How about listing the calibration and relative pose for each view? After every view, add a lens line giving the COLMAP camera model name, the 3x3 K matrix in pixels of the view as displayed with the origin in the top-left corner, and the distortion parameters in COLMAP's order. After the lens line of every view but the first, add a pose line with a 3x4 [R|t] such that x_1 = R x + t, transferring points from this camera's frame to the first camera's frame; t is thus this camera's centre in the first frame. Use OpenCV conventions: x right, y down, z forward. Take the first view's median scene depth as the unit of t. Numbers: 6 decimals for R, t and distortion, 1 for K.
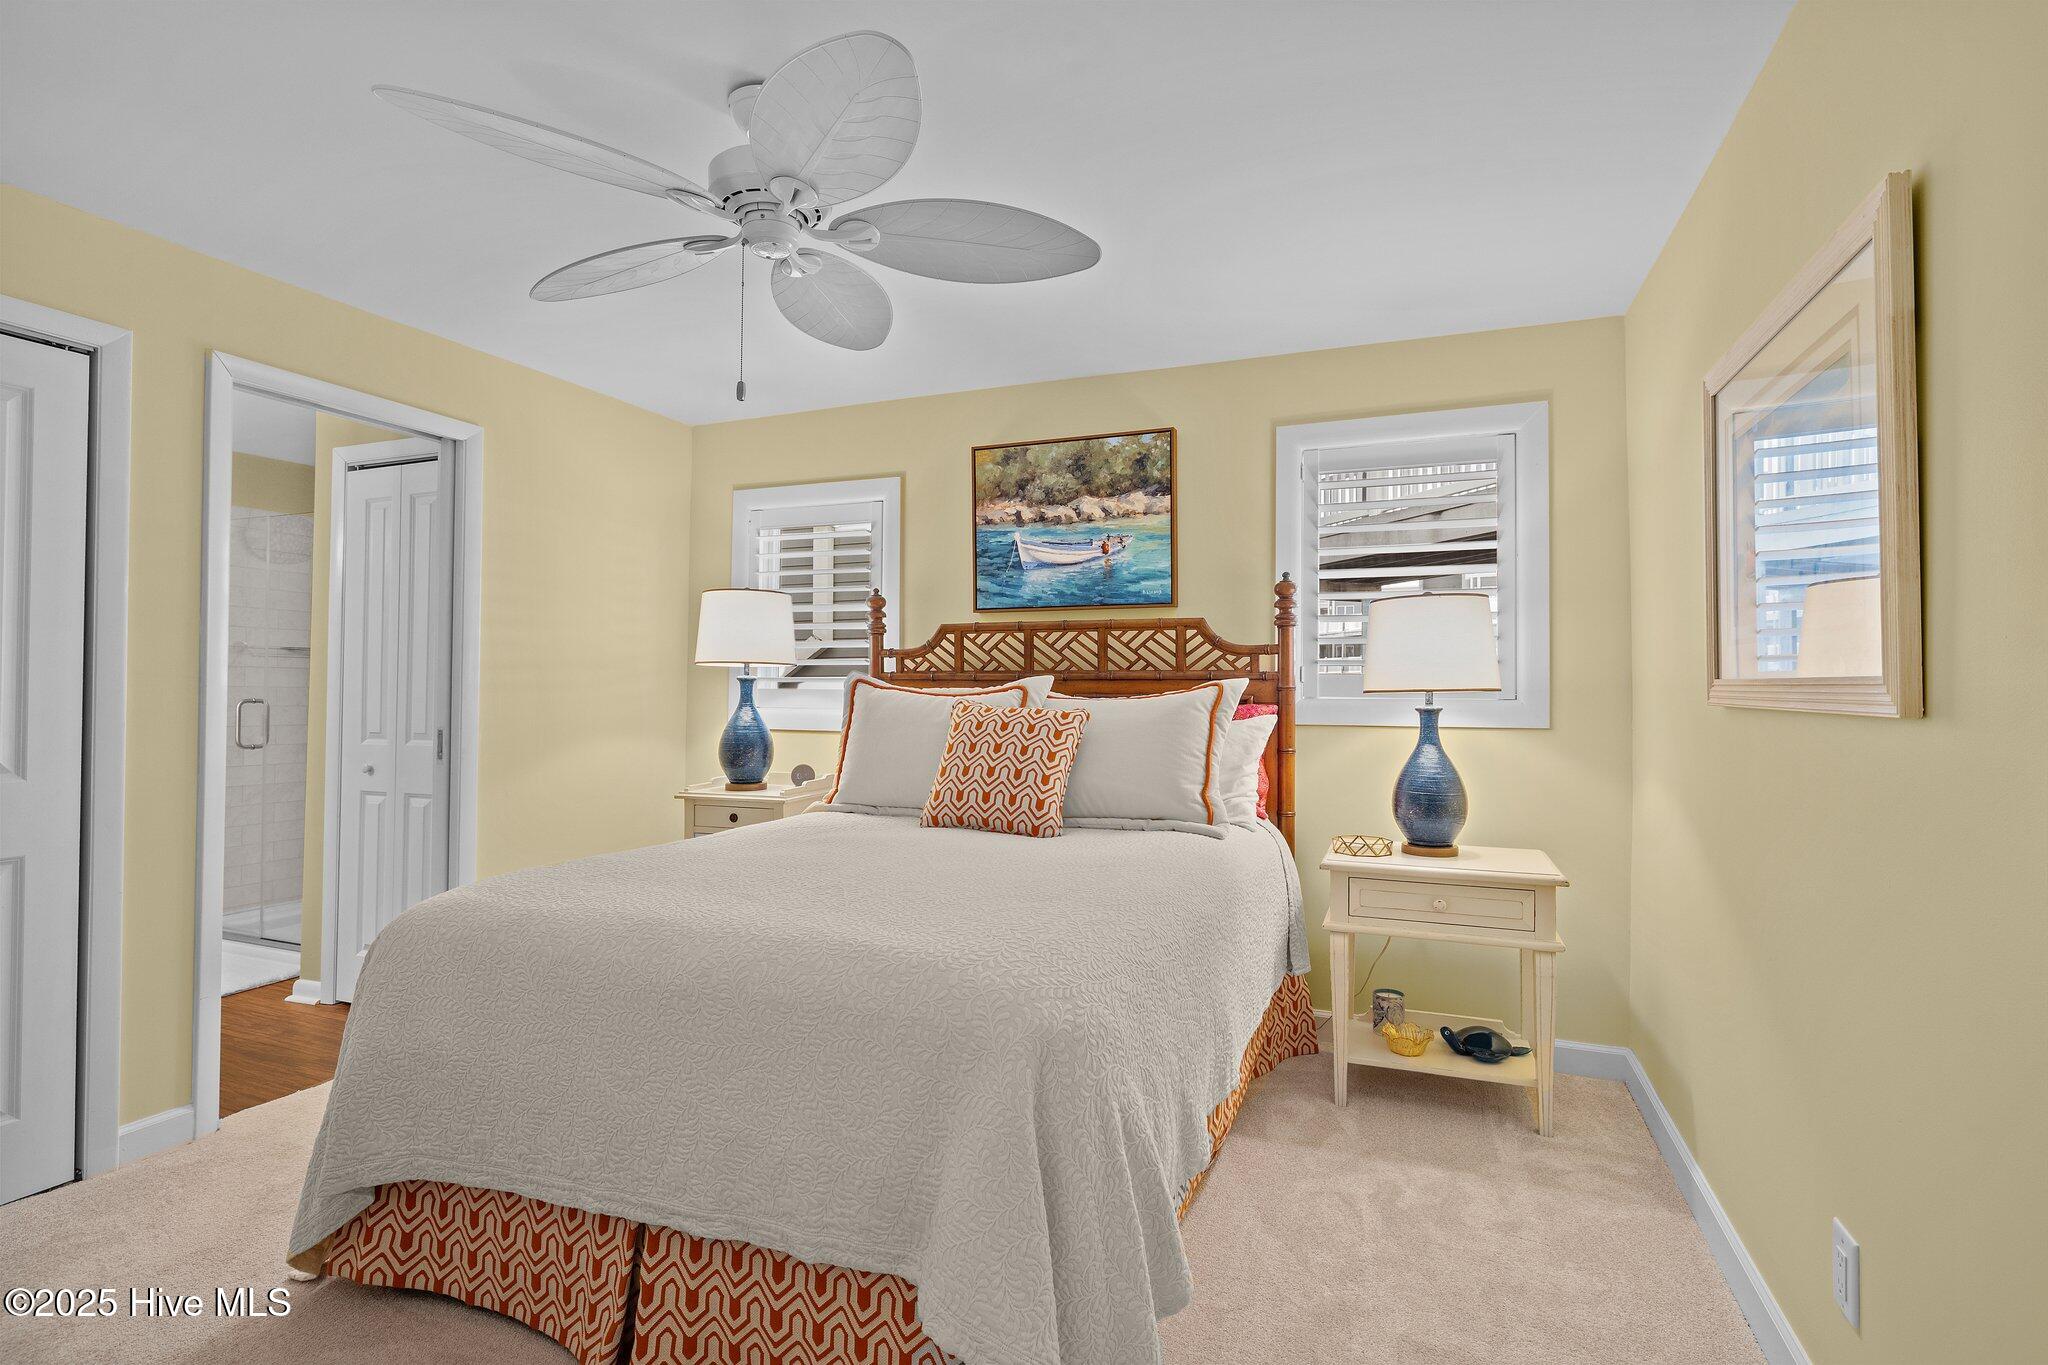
lens RADIAL K [[973.1, 0, 1002.4], [0, 973.1, 669.8], [0, 0, 1]] dist [-0.001489, -0.000344]
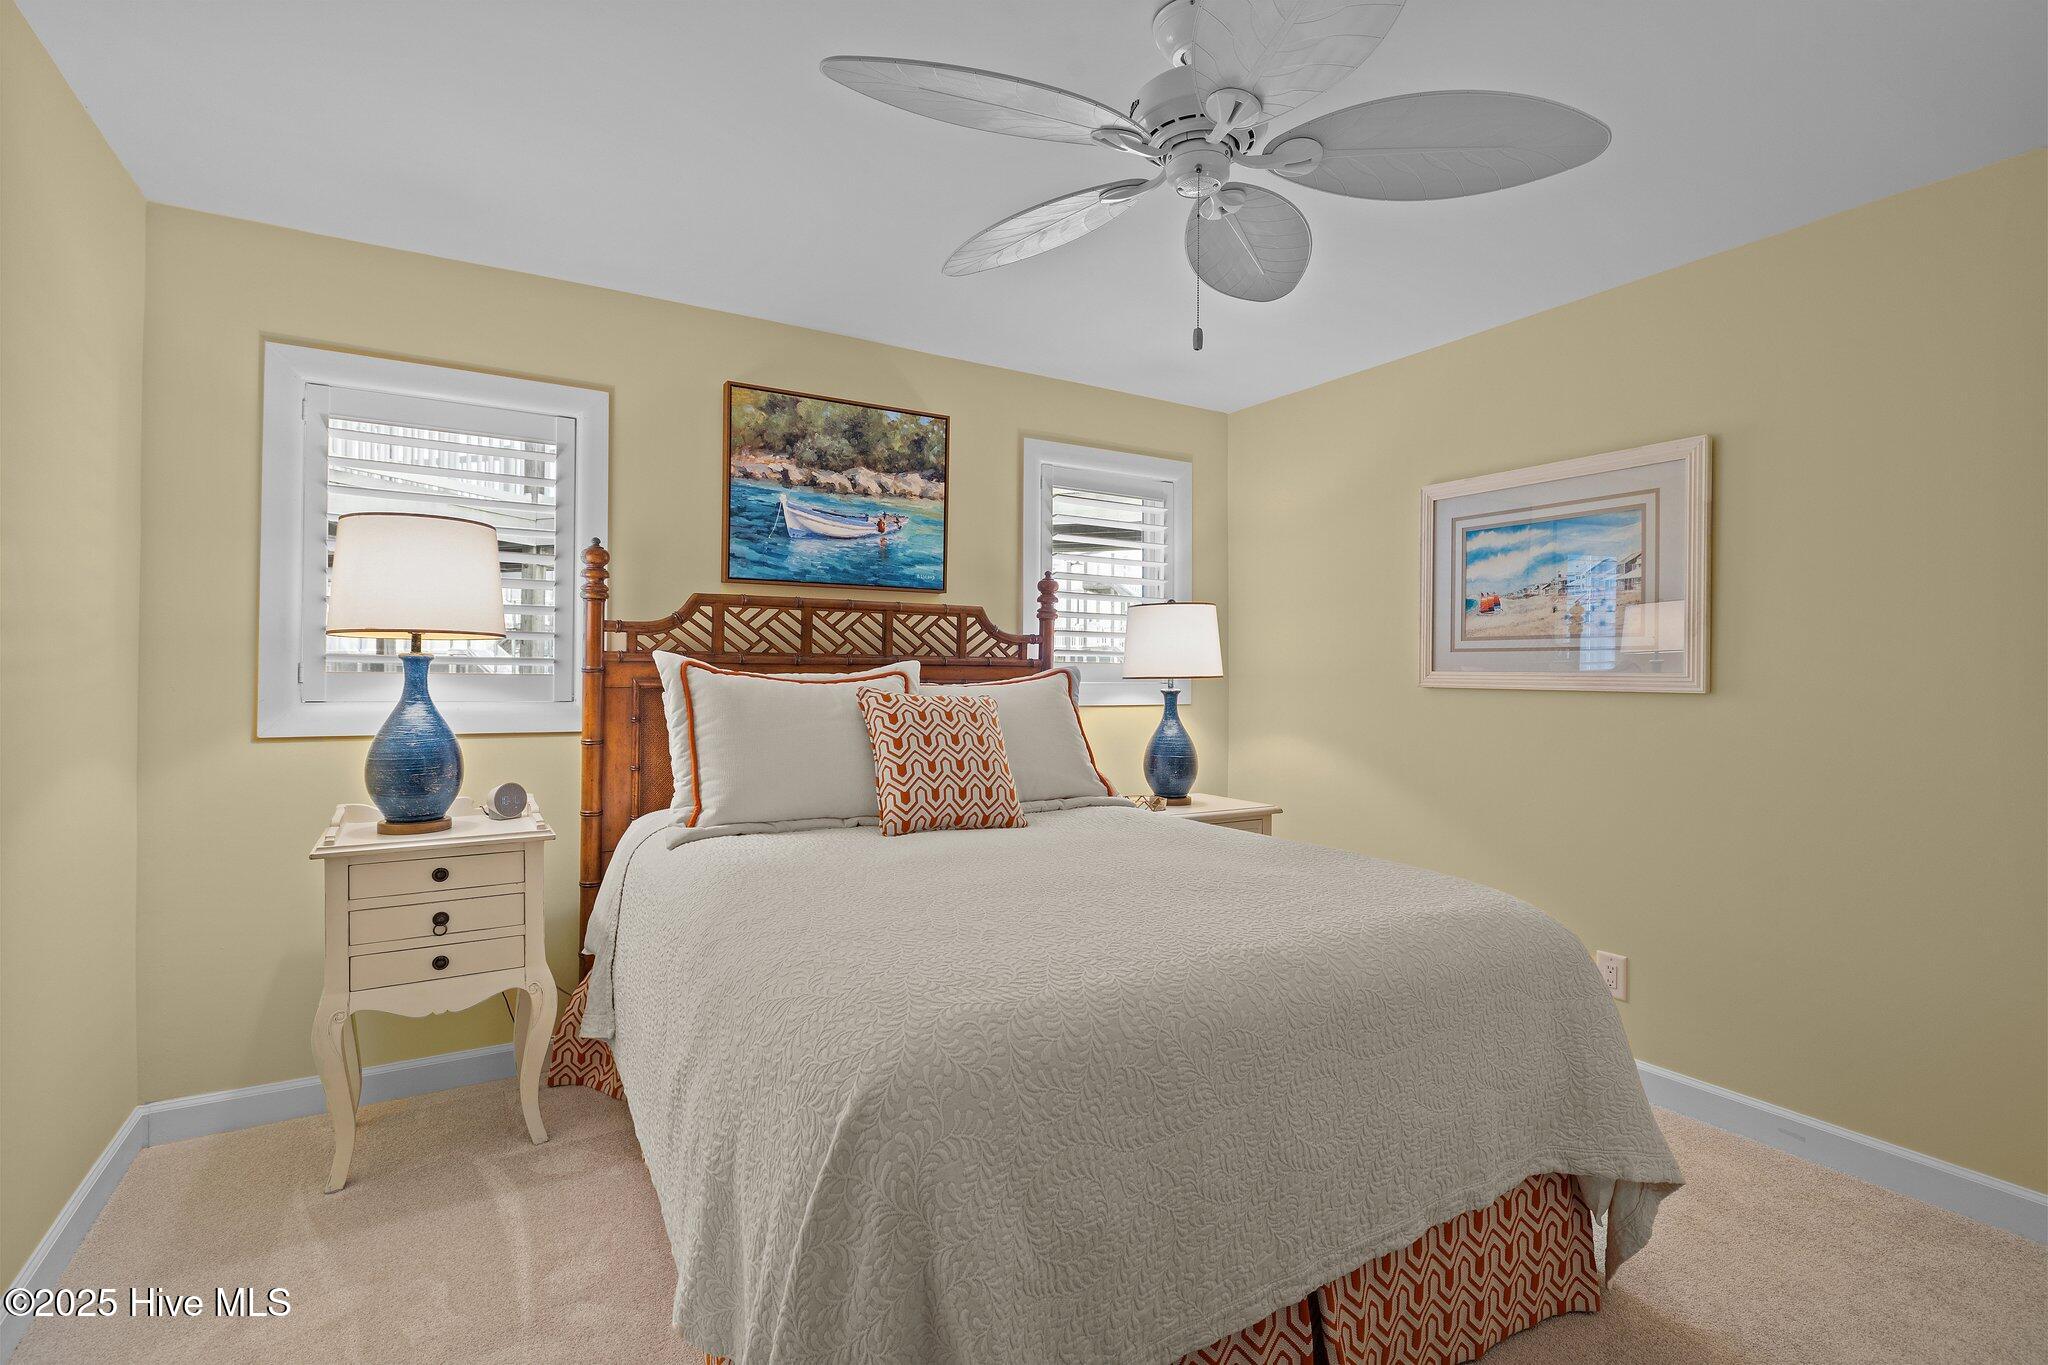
lens RADIAL K [[973.1, 0, 1002.4], [0, 973.1, 669.8], [0, 0, 1]] dist [-0.001489, -0.000344]
pose [[0.602915, 0.004185, 0.797794, -0.578923], [-0.021654, 0.999704, 0.011120, 0.002100], [-0.797511, -0.023980, 0.602827, 0.328221]]
